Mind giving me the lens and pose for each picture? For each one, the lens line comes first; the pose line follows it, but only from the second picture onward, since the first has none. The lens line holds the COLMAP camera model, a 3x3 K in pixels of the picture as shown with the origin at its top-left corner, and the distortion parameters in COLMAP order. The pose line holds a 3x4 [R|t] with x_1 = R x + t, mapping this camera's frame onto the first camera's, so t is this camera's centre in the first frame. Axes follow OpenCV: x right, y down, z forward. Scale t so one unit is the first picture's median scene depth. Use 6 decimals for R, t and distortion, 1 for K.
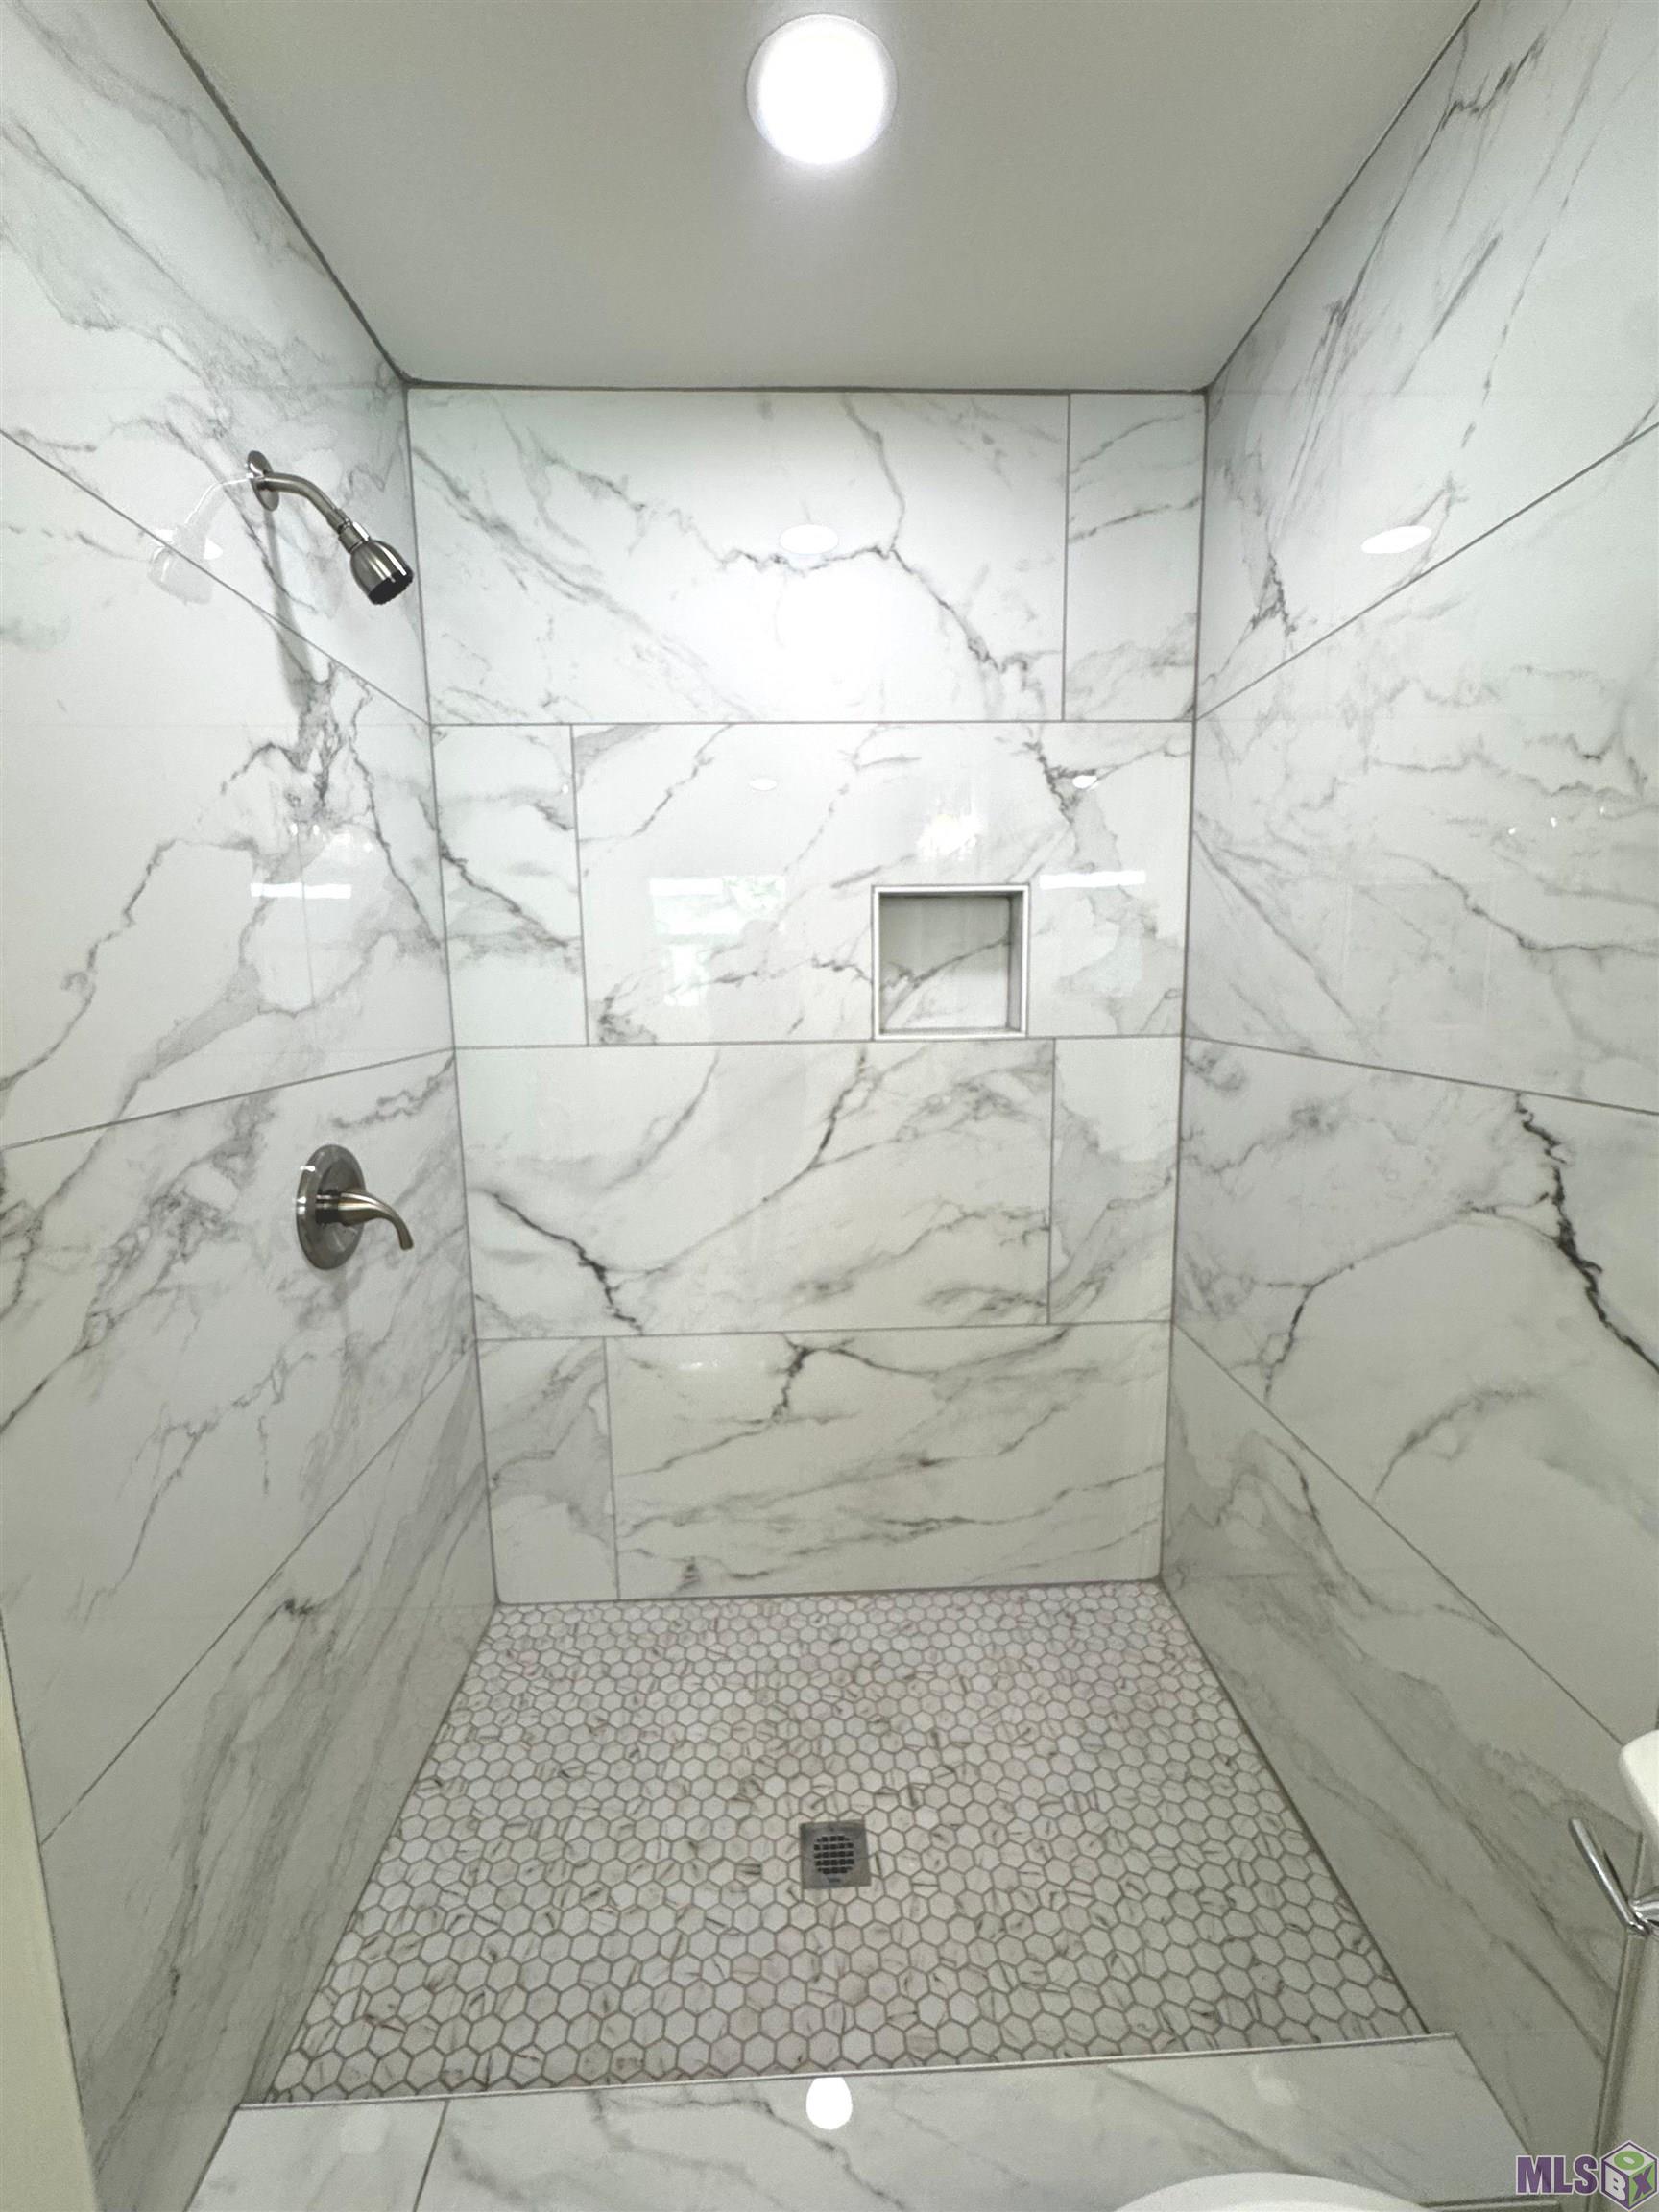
lens RADIAL K [[885.1, 0, 834.5], [0, 885.1, 1106.8], [0, 0, 1]] dist [-0.008742, 0.001749]
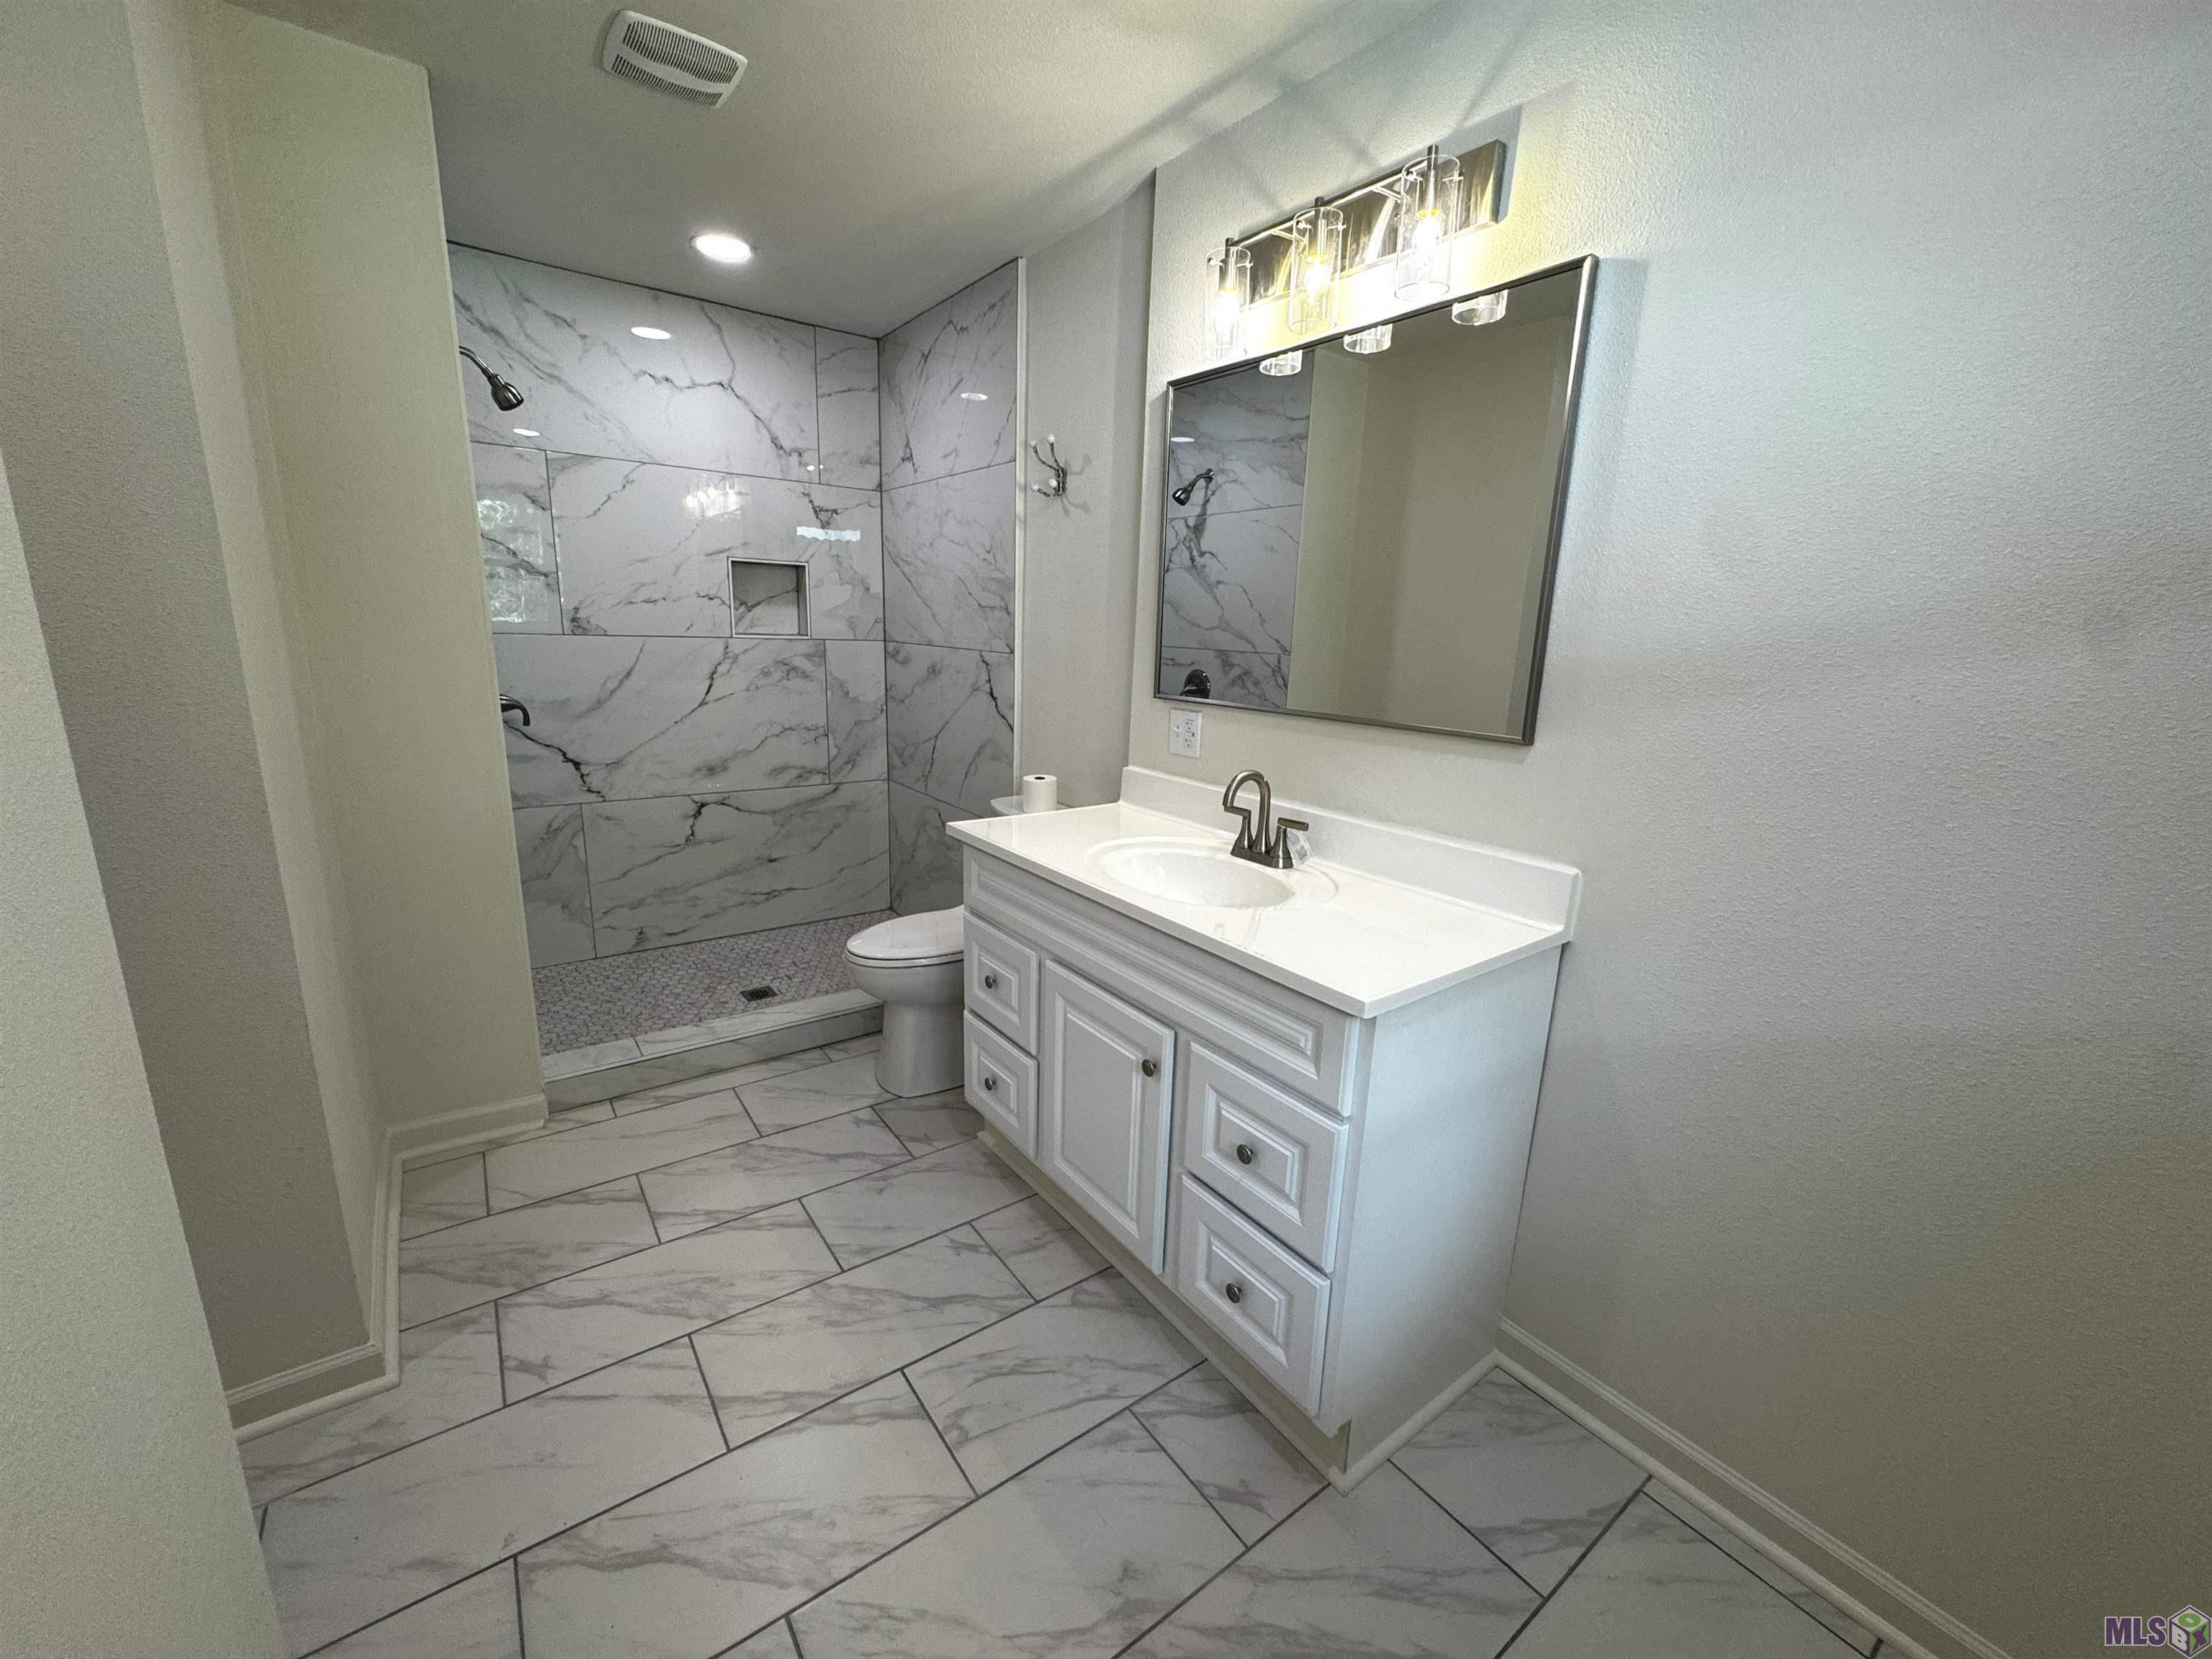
lens RADIAL K [[885.1, 0, 1103.4], [0, 885.1, 836.3], [0, 0, 1]] dist [-0.008742, 0.001749]
pose [[0.825552, -0.087591, 0.557487, -0.401912], [0.034306, 0.993843, 0.105349, 0.182202], [-0.563282, -0.067846, 0.823474, -1.088023]]
